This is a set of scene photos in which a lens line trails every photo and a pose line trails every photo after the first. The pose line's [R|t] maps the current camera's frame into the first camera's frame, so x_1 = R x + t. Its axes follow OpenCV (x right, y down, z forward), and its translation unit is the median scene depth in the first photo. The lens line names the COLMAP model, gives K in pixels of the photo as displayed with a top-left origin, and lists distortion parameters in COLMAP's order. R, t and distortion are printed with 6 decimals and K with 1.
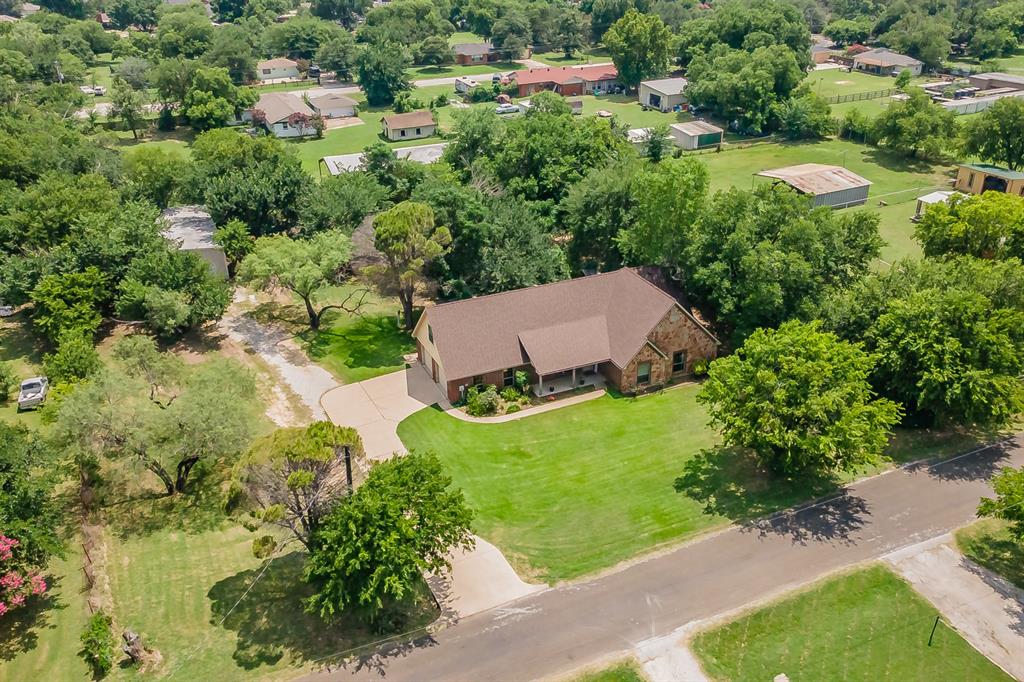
lens RADIAL K [[844.1, 0, 512.0], [0, 844.1, 341.0], [0, 0, 1]] dist [0.035230, 0.004354]
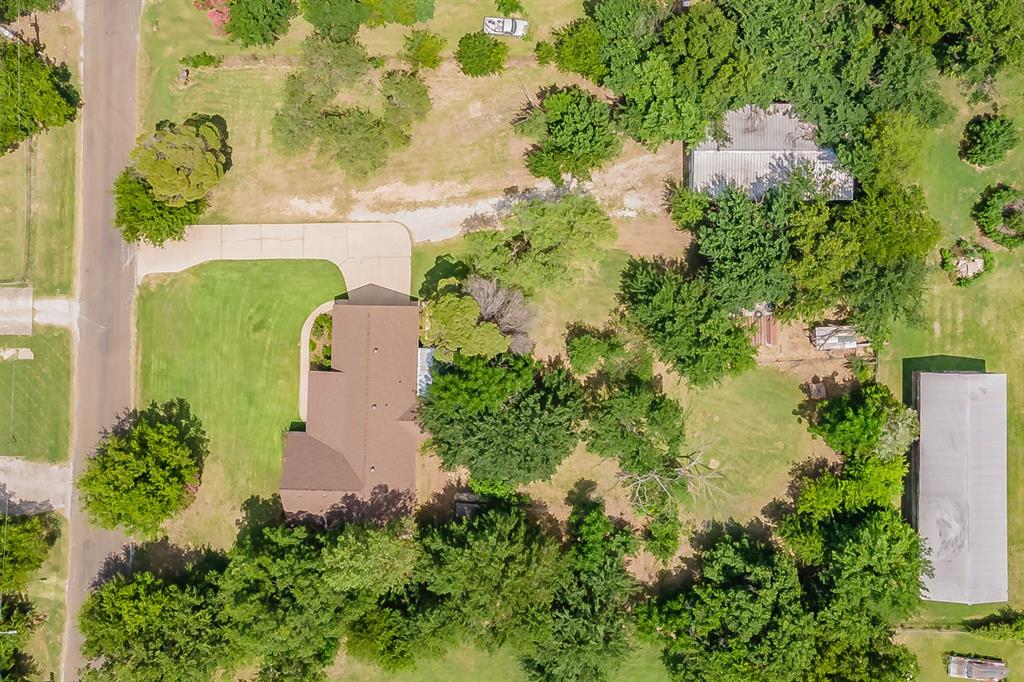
lens RADIAL K [[844.1, 0, 512.0], [0, 844.1, 341.0], [0, 0, 1]] dist [0.035230, 0.004354]
pose [[-0.427178, 0.904163, -0.002854, -0.128221], [-0.426895, -0.198905, 0.882155, -1.168628], [0.797044, 0.378056, 0.470951, 0.575425]]
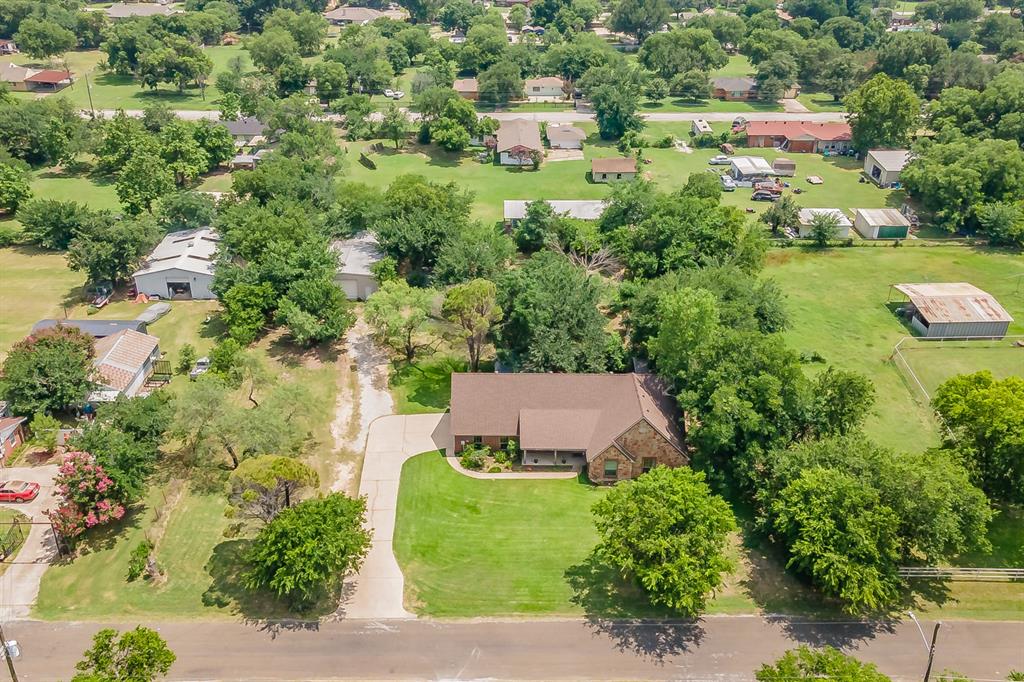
lens RADIAL K [[844.1, 0, 512.0], [0, 844.1, 341.0], [0, 0, 1]] dist [0.035230, 0.004354]
pose [[0.915957, 0.212558, -0.340357, 0.381156], [-0.201915, 0.977120, 0.066838, -0.180755], [0.346776, 0.007503, 0.937918, -0.149695]]
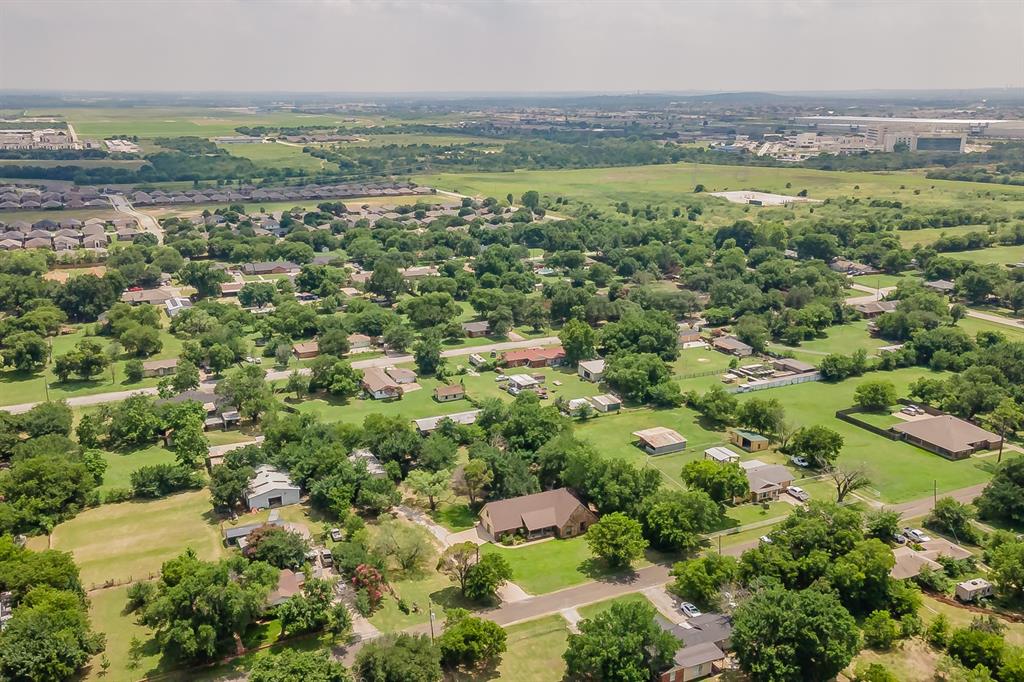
lens RADIAL K [[817.1, 0, 472.9], [0, 817.1, 342.2], [0, 0, 1]] dist [0.058289, 0.000544]
pose [[0.999874, 0.013338, -0.008618, -0.123521], [-0.014820, 0.978709, -0.204715, -0.008246], [0.005704, 0.204817, 0.978784, -1.561663]]
